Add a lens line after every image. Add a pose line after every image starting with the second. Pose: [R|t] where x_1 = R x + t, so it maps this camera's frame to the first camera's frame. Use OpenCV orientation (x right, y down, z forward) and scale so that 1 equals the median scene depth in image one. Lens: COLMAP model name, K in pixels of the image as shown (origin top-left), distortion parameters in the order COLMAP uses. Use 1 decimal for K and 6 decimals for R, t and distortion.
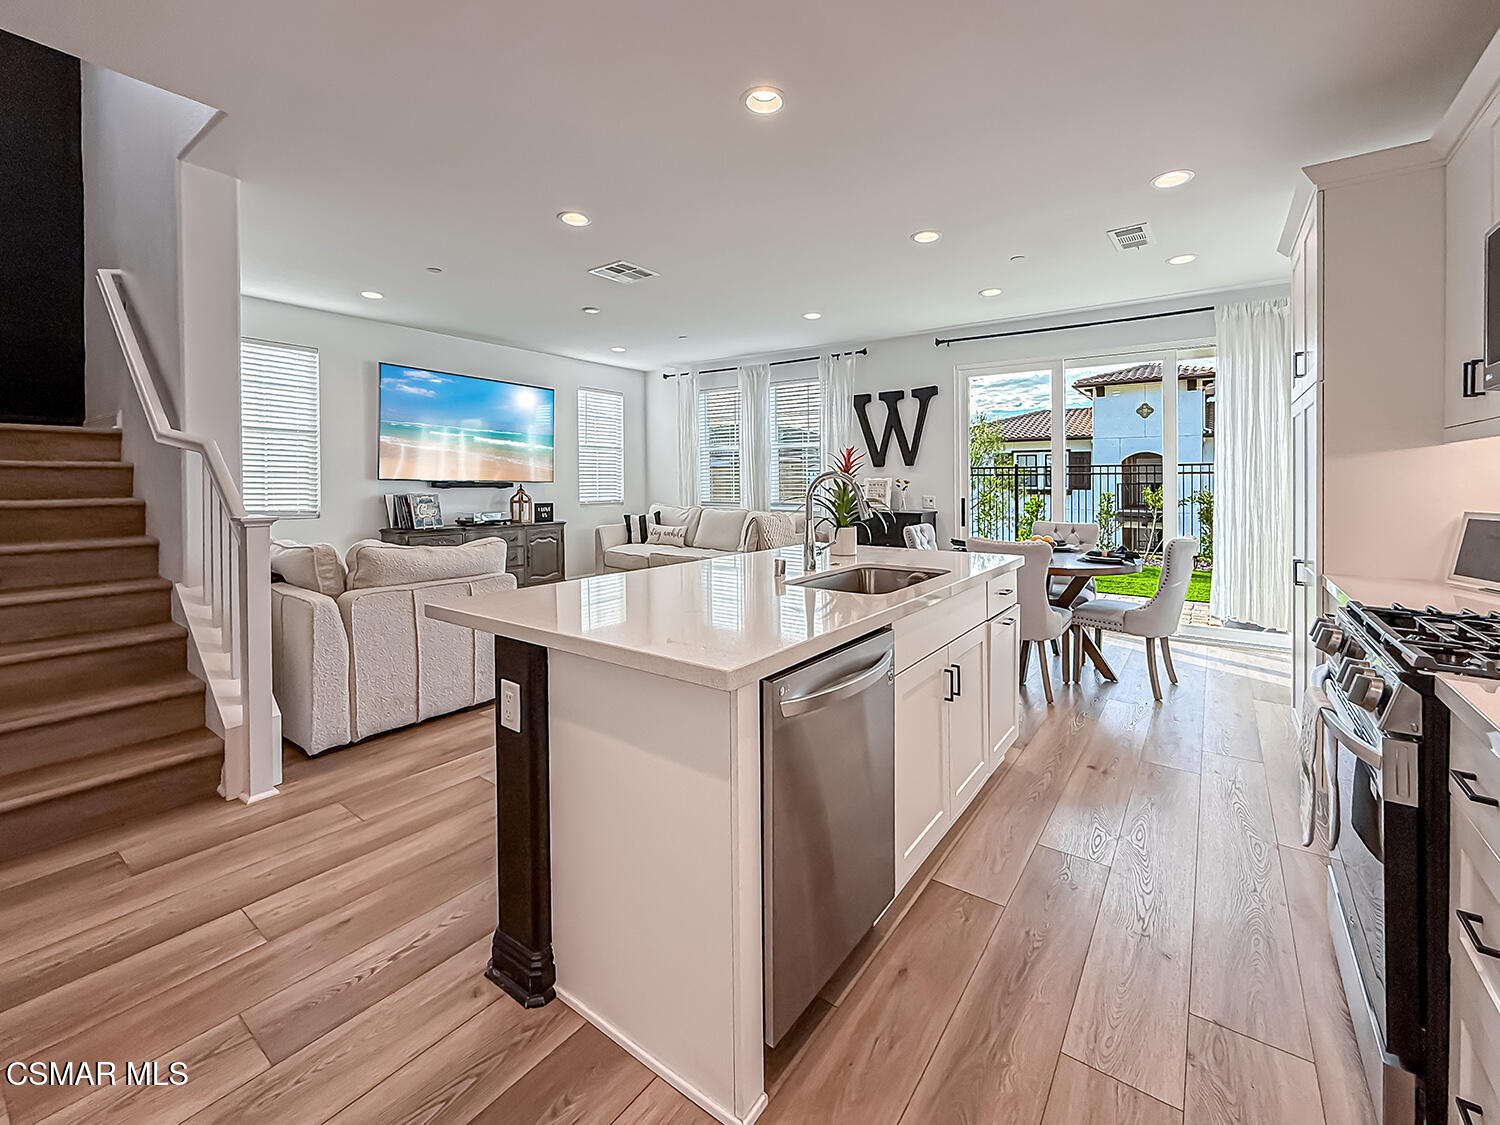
lens RADIAL K [[639.7, 0, 756.2], [0, 639.7, 485.1], [0, 0, 1]] dist [-0.000851, -0.000064]
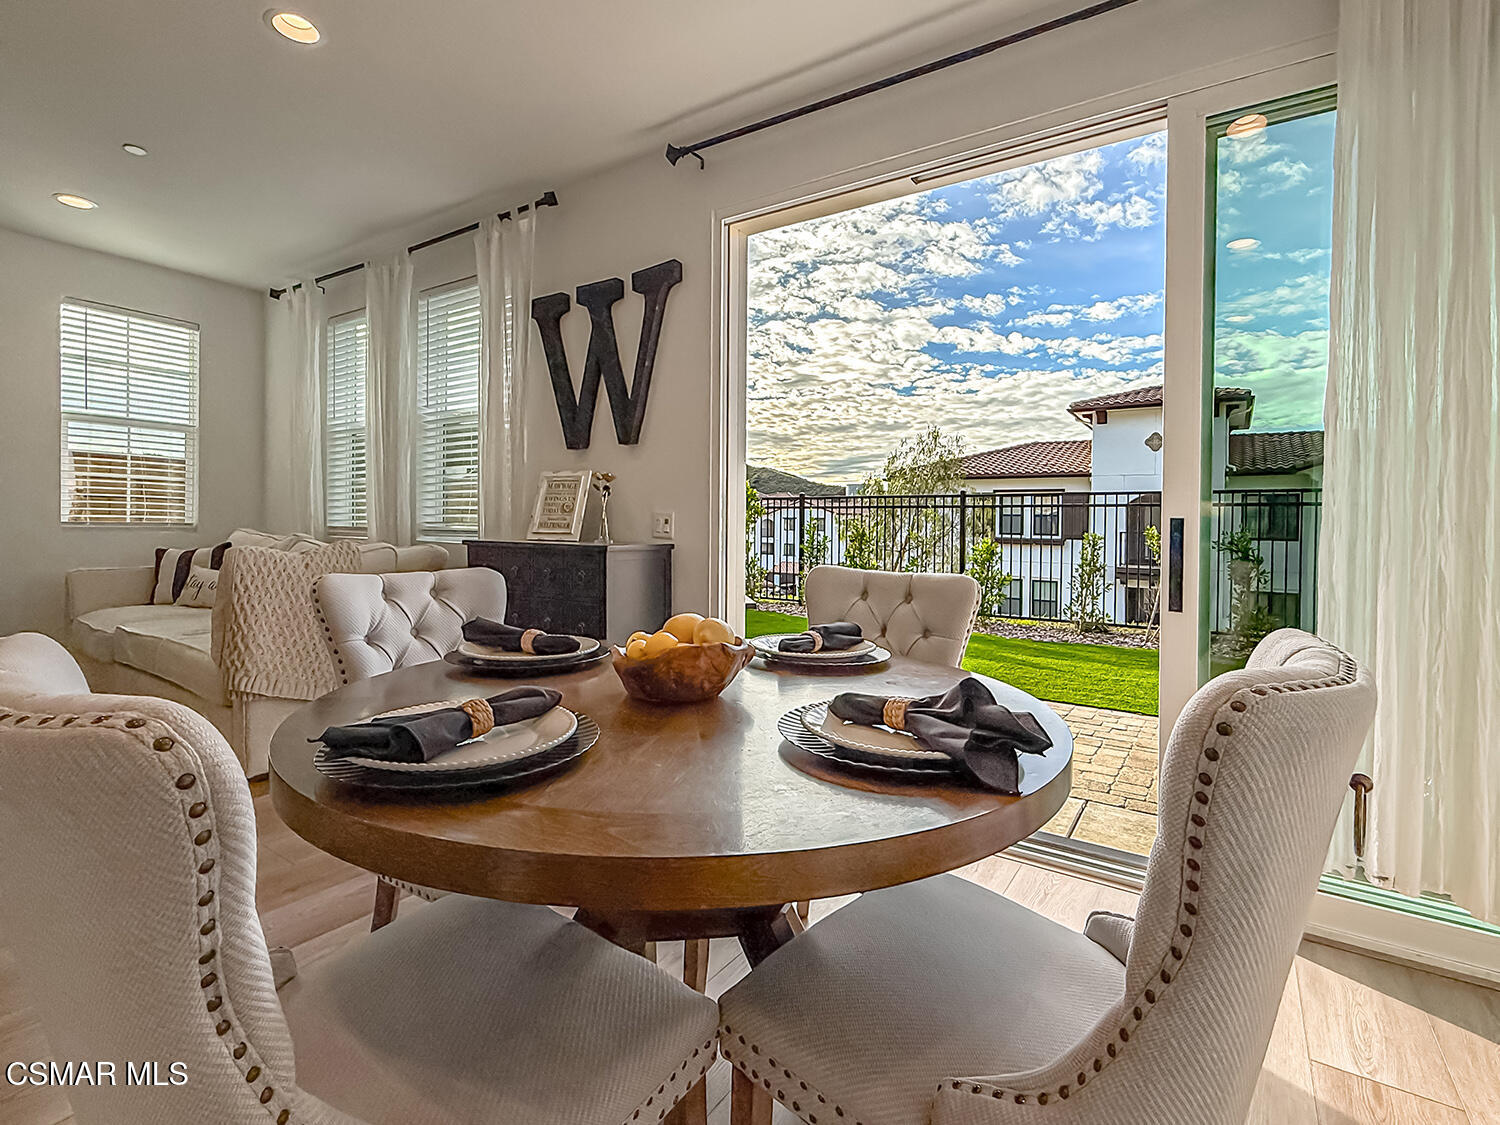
lens RADIAL K [[718.7, 0, 756.4], [0, 718.7, 538.4], [0, 0, 1]] dist [-0.000708, 0.000156]
pose [[0.999098, 0.018114, 0.038402, 0.289183], [-0.018375, 0.999810, 0.006457, 0.029076], [-0.038278, -0.007157, 0.999241, 0.452565]]
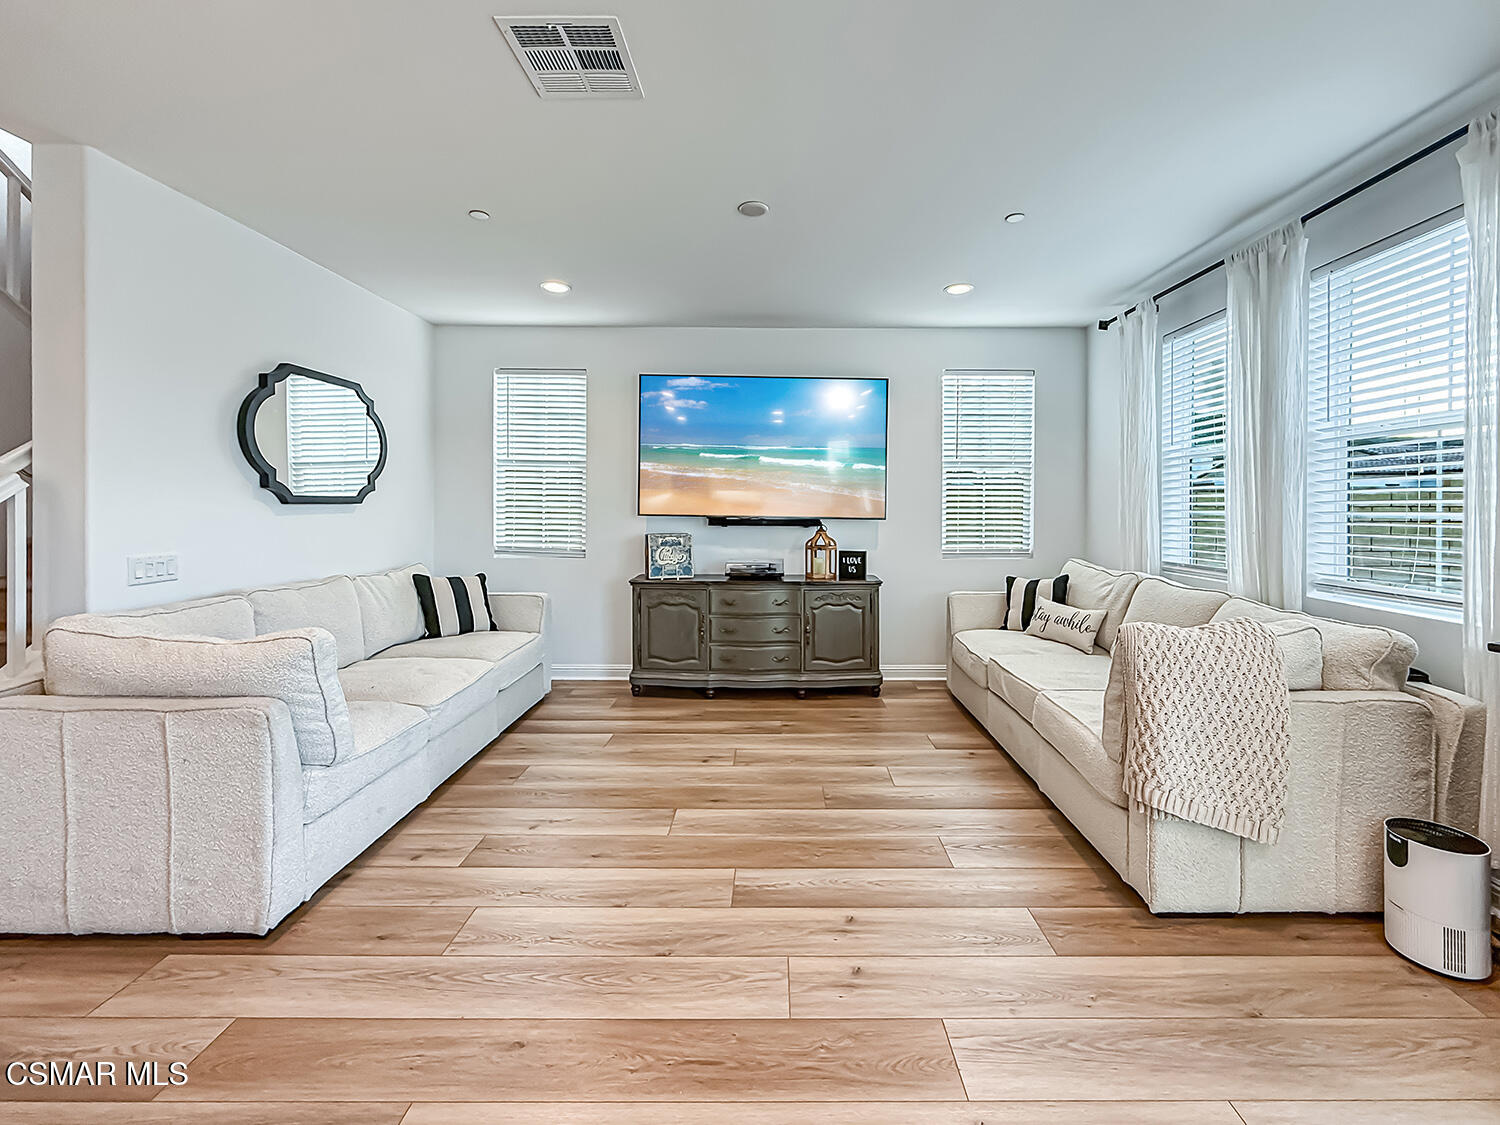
lens RADIAL K [[629.2, 0, 772.3], [0, 629.2, 518.3], [0, 0, 1]] dist [0.000156, 0.000039]
pose [[0.588337, 0.013333, -0.808506, 0.148792], [-0.008167, 0.999911, 0.010546, -0.012087], [0.808574, 0.000398, 0.588394, 0.550868]]
